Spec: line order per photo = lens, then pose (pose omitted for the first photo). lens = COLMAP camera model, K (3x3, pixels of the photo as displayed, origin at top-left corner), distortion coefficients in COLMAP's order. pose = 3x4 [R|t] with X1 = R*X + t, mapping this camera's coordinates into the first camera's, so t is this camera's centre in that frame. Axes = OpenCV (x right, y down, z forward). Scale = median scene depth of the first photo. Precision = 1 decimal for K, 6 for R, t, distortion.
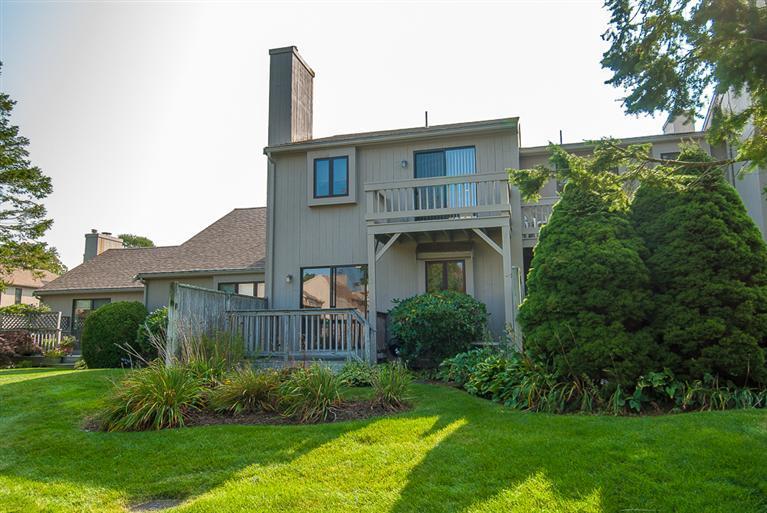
lens RADIAL K [[567.2, 0, 383.5], [0, 567.2, 256.5], [0, 0, 1]] dist [0.066835, -0.000767]
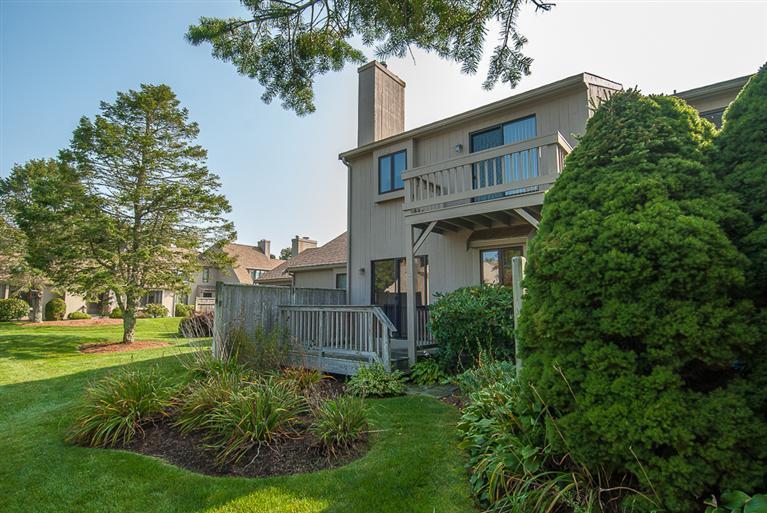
lens RADIAL K [[400.2, 0, 383.5], [0, 400.2, 256.5], [0, 0, 1]] dist [0.052785, -0.055711]
pose [[0.914856, -0.041147, -0.401678, 0.308365], [0.051959, 0.998520, 0.016054, 0.001020], [0.400423, -0.035558, 0.915640, 0.552139]]
